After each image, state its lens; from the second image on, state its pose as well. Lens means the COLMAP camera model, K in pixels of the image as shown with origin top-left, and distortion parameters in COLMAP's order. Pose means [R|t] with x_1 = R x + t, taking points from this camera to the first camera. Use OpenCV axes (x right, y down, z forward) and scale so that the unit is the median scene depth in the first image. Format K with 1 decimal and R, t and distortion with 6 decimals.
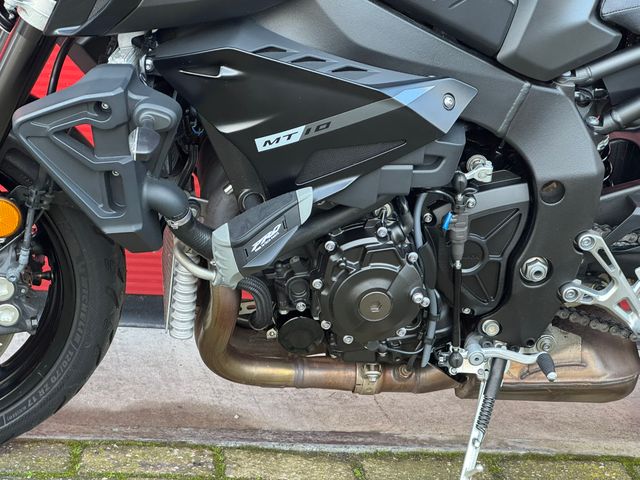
lens RADIAL K [[1509.4, 0, 325.3], [0, 1509.4, 233.0], [0, 0, 1]] dist [0.167619, 0.000000]
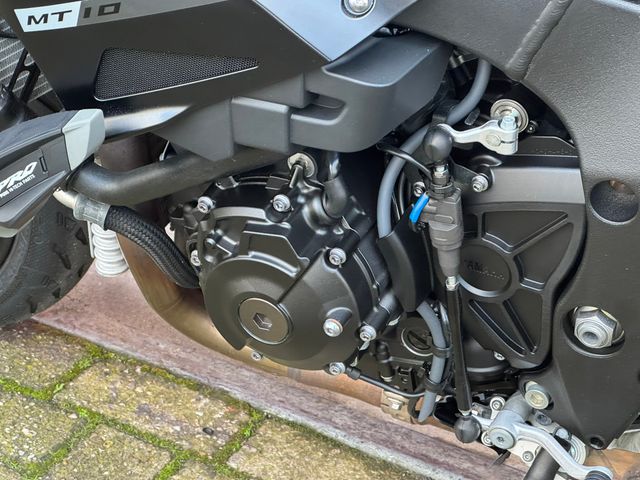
lens RADIAL K [[1509.4, 0, 314.8], [0, 1509.4, 239.6], [0, 0, 1]] dist [0.167619, 0.000000]
pose [[0.829972, 0.253542, -0.496853, 0.333444], [-0.158739, 0.961257, 0.225359, -0.117532], [0.534742, -0.108172, 0.838063, 0.522823]]
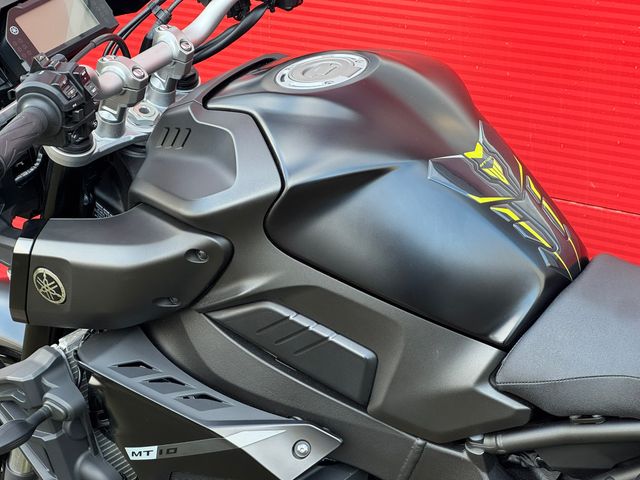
lens RADIAL K [[1509.4, 0, 300.3], [0, 1509.4, 192.7], [0, 0, 1]] dist [0.167619, 0.000000]
pose [[0.720995, 0.123123, -0.681914, 0.664419], [-0.121384, 0.991313, 0.050646, -0.276837], [0.682226, 0.046258, 0.729677, 0.300455]]
